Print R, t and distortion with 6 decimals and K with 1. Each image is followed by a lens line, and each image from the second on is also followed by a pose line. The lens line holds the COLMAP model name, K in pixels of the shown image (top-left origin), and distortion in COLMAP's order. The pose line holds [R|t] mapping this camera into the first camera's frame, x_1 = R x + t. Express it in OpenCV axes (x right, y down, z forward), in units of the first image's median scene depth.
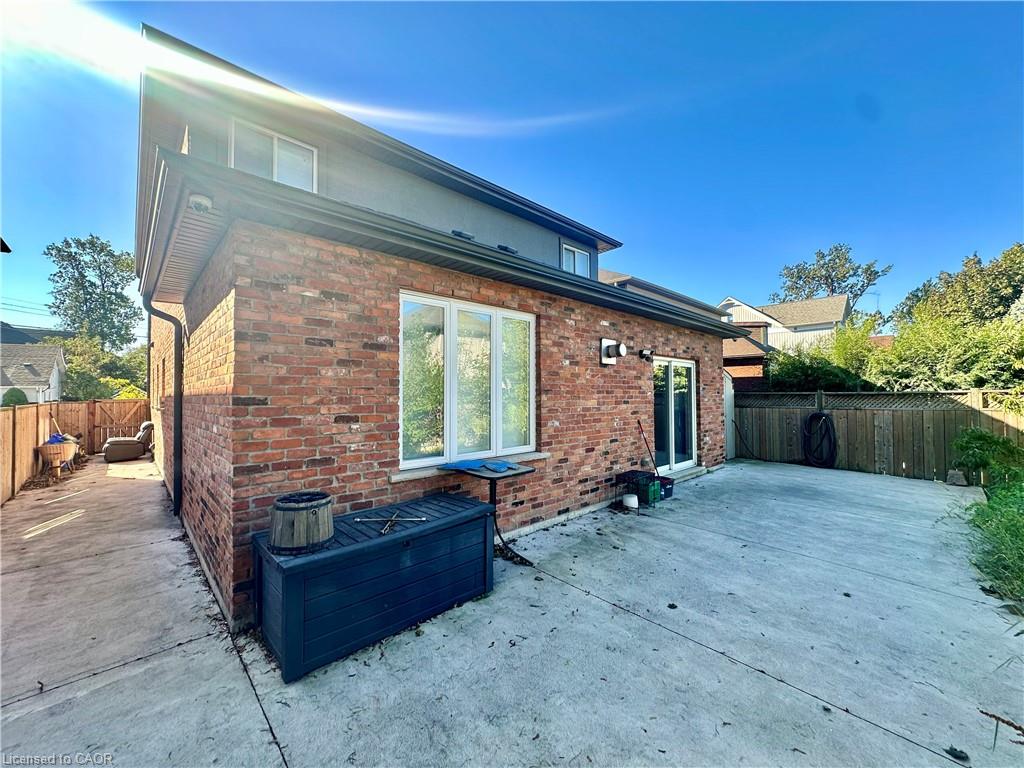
lens RADIAL K [[407.4, 0, 511.4], [0, 407.4, 385.3], [0, 0, 1]] dist [-0.003475, 0.000997]
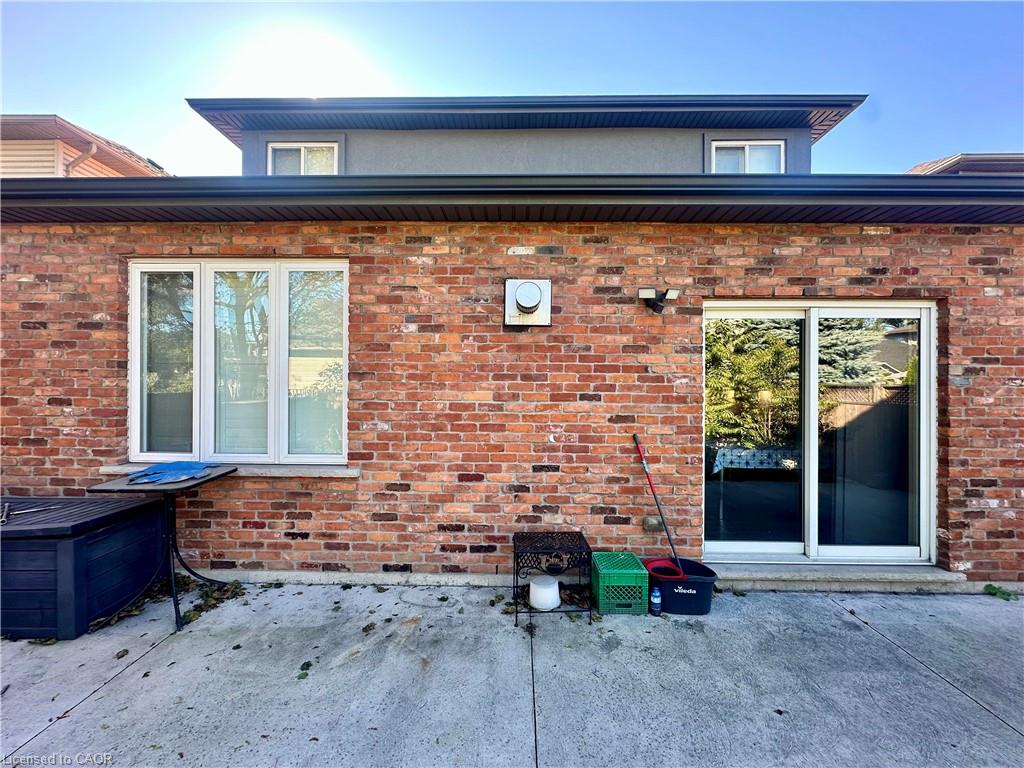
lens RADIAL K [[407.4, 0, 509.7], [0, 407.4, 385.1], [0, 0, 1]] dist [-0.003475, 0.000997]
pose [[0.717428, 0.008165, -0.696584, 0.695229], [0.004781, 0.999850, 0.016644, 0.021038], [0.696616, -0.015271, 0.717282, 0.691551]]
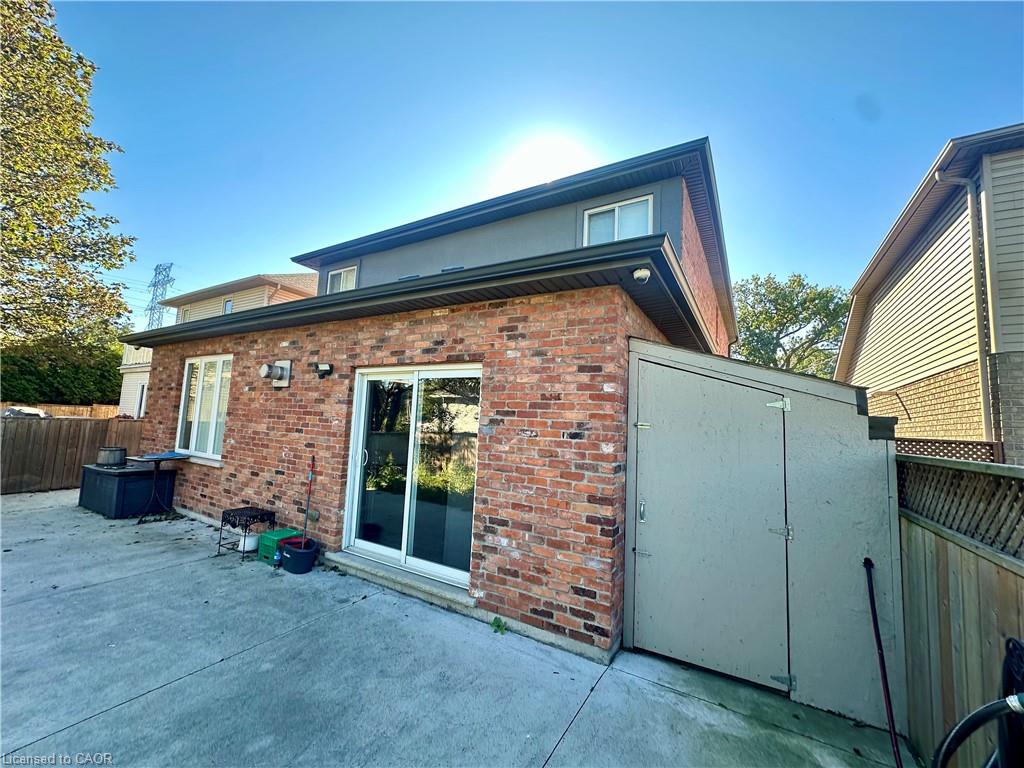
lens RADIAL K [[407.4, 0, 511.2], [0, 407.4, 386.0], [0, 0, 1]] dist [-0.003475, 0.000997]
pose [[0.275826, -0.074089, -0.958348, 1.477805], [-0.030702, 0.995837, -0.085824, 0.010879], [0.960717, 0.053096, 0.272403, 1.455092]]
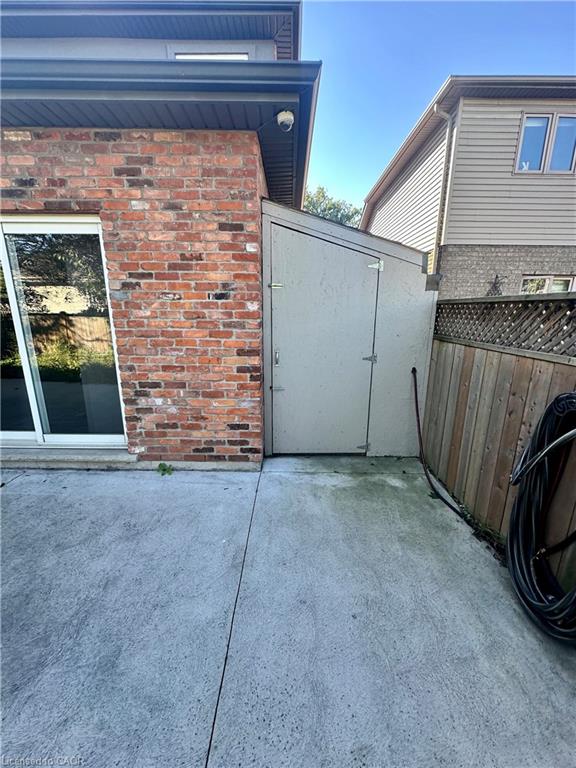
lens RADIAL K [[305.6, 0, 288.0], [0, 305.6, 383.2], [0, 0, 1]] dist [-0.003475, 0.000997]
pose [[0.724941, 0.172929, -0.666750, 1.329368], [0.002819, 0.967220, 0.253924, 0.042037], [0.688805, -0.185960, 0.700690, 1.424059]]
